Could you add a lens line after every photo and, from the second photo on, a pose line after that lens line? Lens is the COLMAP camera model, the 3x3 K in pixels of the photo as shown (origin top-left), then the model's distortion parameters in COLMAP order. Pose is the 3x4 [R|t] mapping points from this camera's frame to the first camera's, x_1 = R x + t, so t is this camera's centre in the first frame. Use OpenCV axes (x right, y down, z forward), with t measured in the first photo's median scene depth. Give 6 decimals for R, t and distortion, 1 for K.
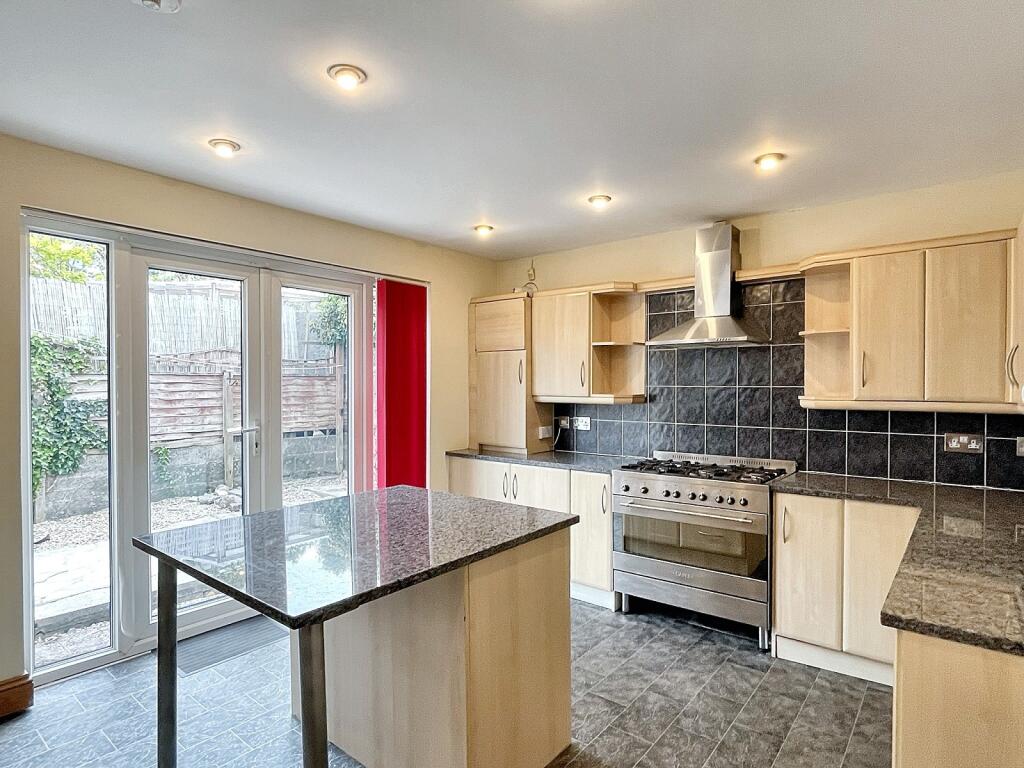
lens RADIAL K [[561.9, 0, 516.6], [0, 561.9, 388.2], [0, 0, 1]] dist [-0.000004, -0.001426]
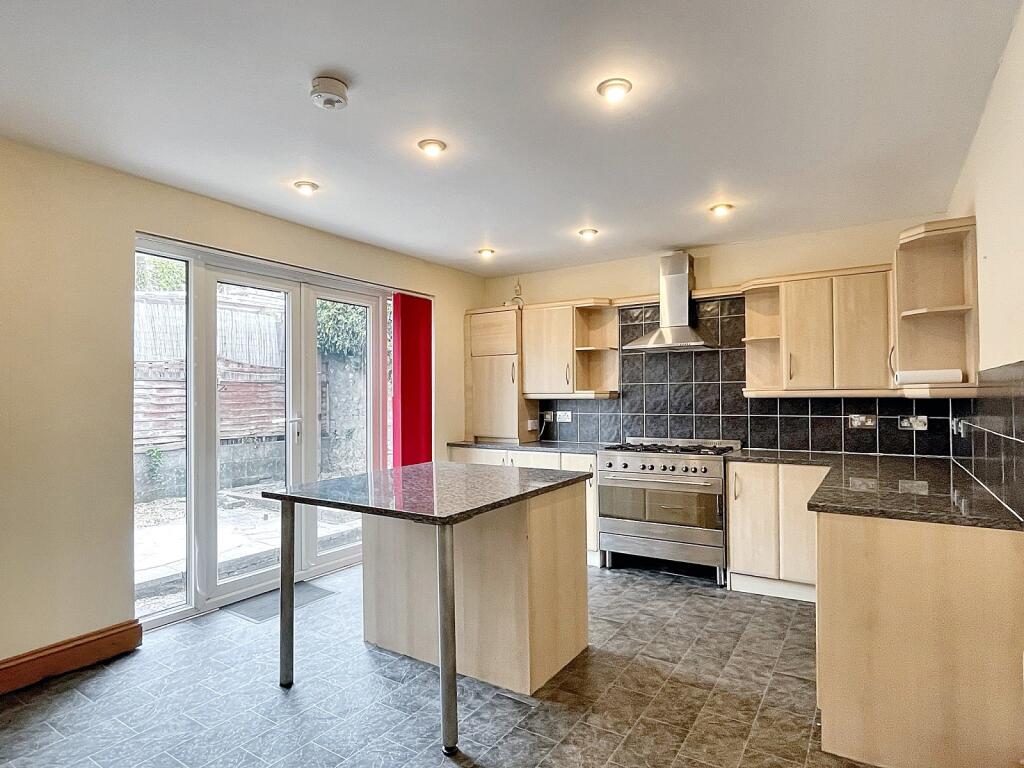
lens RADIAL K [[563.7, 0, 513.8], [0, 563.7, 387.1], [0, 0, 1]] dist [0.002380, -0.000450]
pose [[0.994473, -0.004698, 0.104885, -0.143826], [0.007390, 0.999653, -0.025293, 0.037748], [-0.104730, 0.025928, 0.994163, -0.212557]]
